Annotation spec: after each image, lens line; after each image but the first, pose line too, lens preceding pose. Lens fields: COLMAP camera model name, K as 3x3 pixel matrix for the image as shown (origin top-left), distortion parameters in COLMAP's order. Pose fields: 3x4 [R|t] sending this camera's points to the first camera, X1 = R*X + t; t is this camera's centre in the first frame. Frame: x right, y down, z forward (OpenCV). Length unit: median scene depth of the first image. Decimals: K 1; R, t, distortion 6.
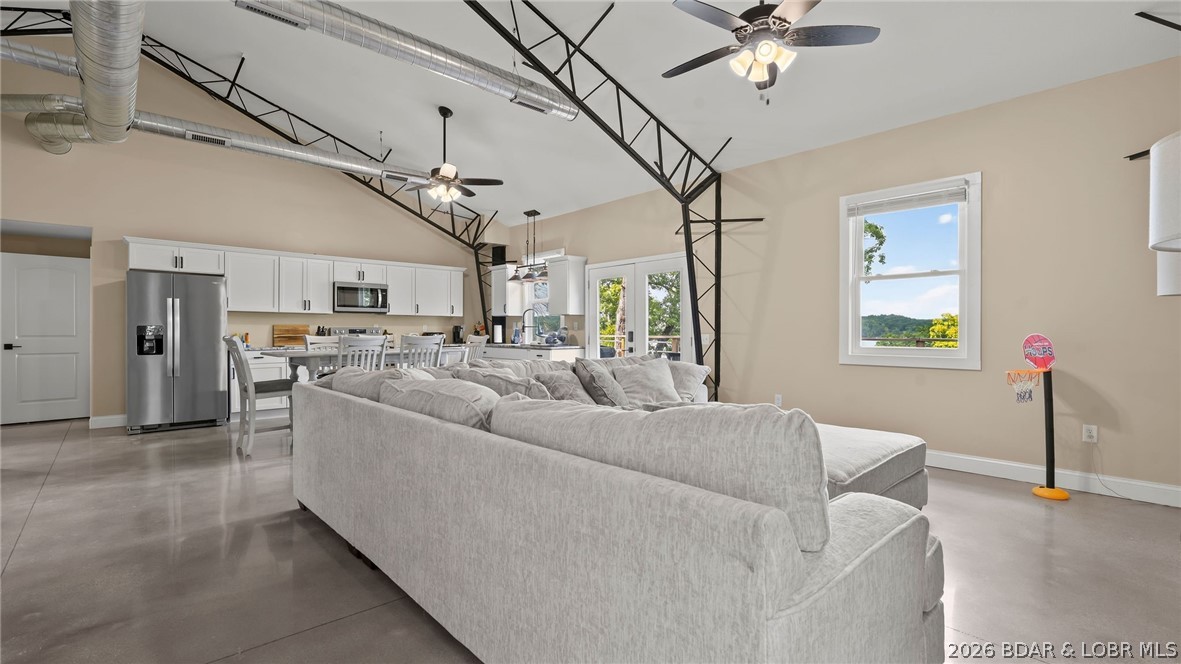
lens RADIAL K [[530.5, 0, 588.9], [0, 530.5, 333.4], [0, 0, 1]] dist [-0.012676, 0.005463]
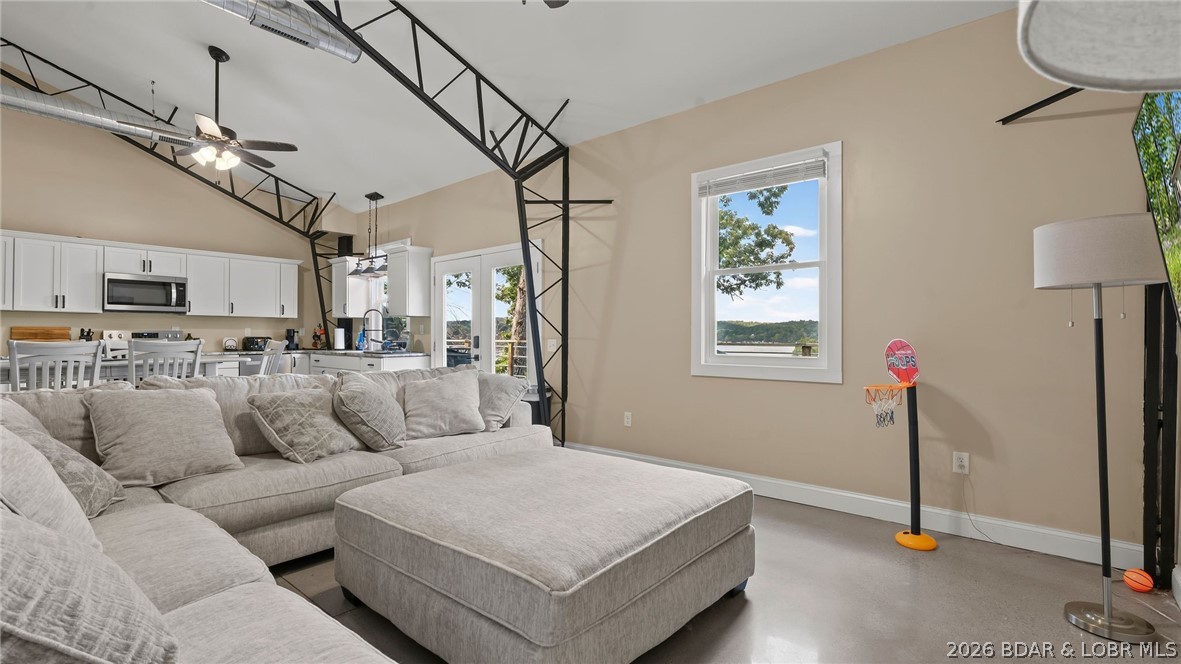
lens RADIAL K [[530.5, 0, 588.9], [0, 530.5, 333.4], [0, 0, 1]] dist [-0.012676, 0.005463]
pose [[0.992239, 0.001508, 0.124333, 0.162675], [-0.000449, 0.999963, -0.008553, -0.000420], [-0.124342, 0.008431, 0.992204, 0.152573]]
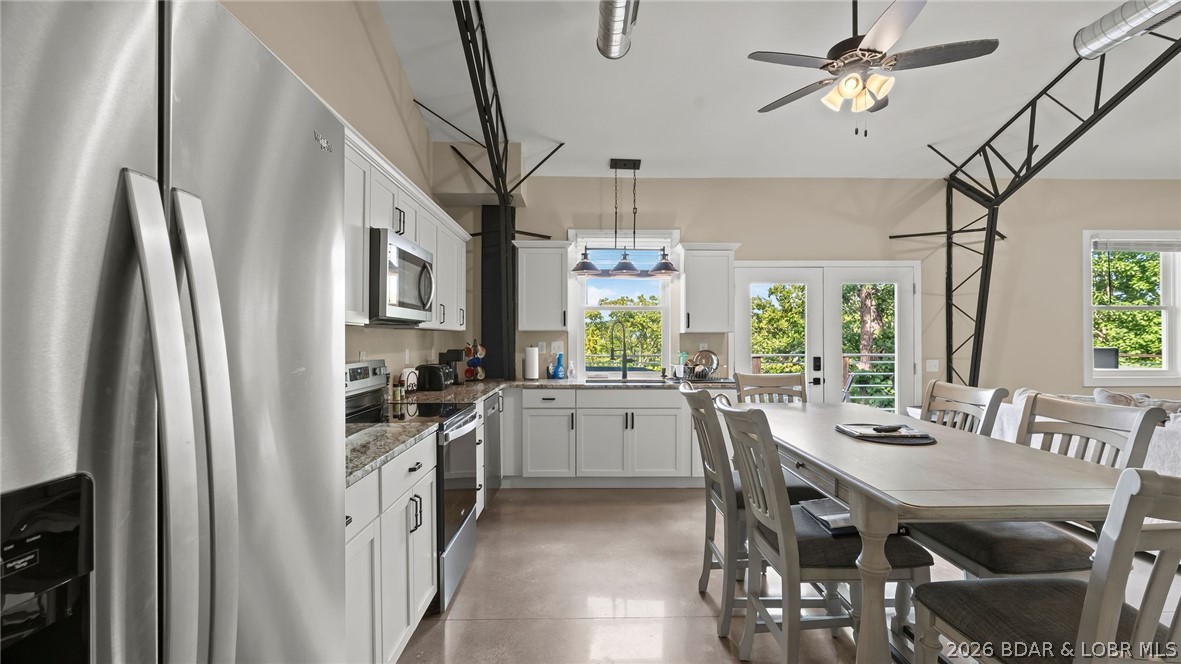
lens RADIAL K [[530.5, 0, 588.9], [0, 530.5, 333.4], [0, 0, 1]] dist [-0.012676, 0.005463]
pose [[0.661329, 0.004550, 0.750083, -0.749623], [0.004507, 0.999939, -0.010040, -0.033310], [-0.750083, 0.010020, 0.661268, 0.801414]]
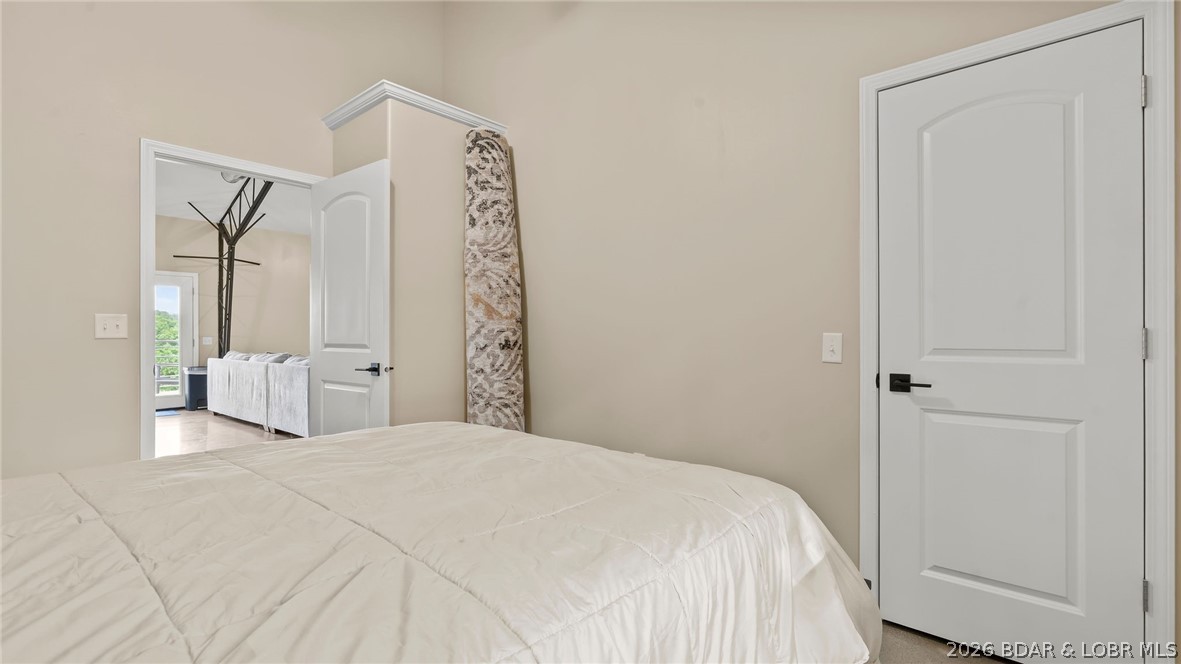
lens RADIAL K [[530.5, 0, 588.9], [0, 530.5, 333.4], [0, 0, 1]] dist [-0.012676, 0.005463]
pose [[-0.107782, 0.002850, 0.994171, -1.160123], [0.007228, 0.999972, -0.002083, 0.002464], [-0.994148, 0.006961, -0.107799, 0.165263]]
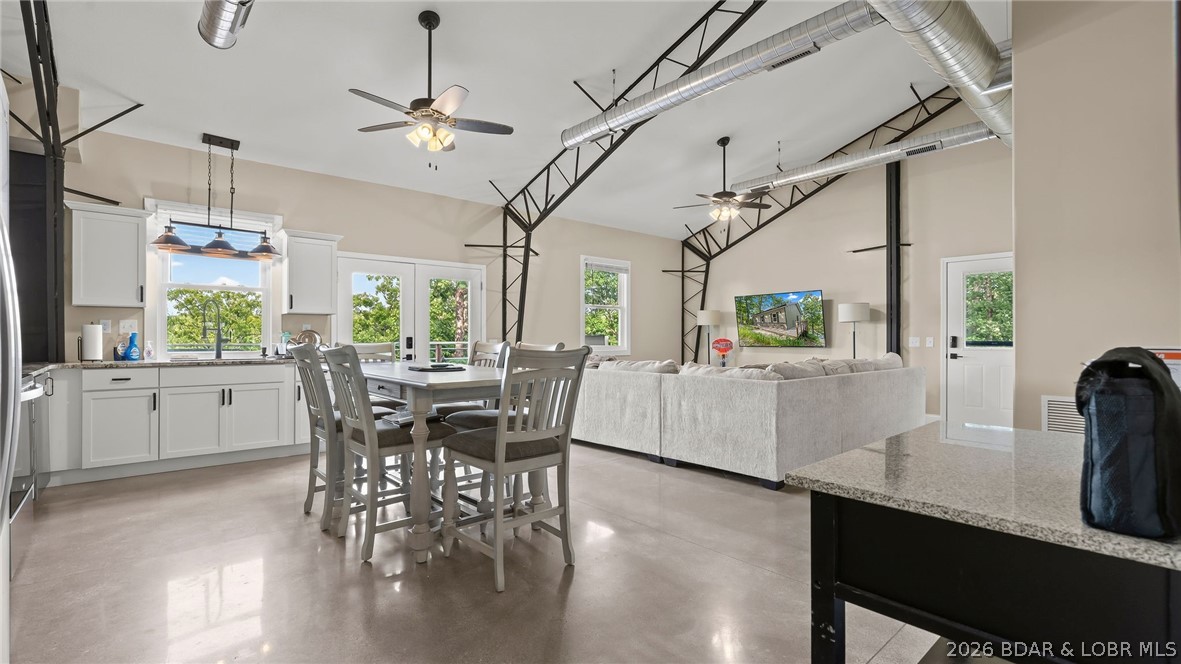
lens RADIAL K [[530.5, 0, 588.9], [0, 530.5, 333.4], [0, 0, 1]] dist [-0.012676, 0.005463]
pose [[0.014883, 0.006259, 0.999870, -0.890385], [0.005032, 0.999967, -0.006335, -0.002928], [-0.999877, 0.005125, 0.014851, 0.727766]]
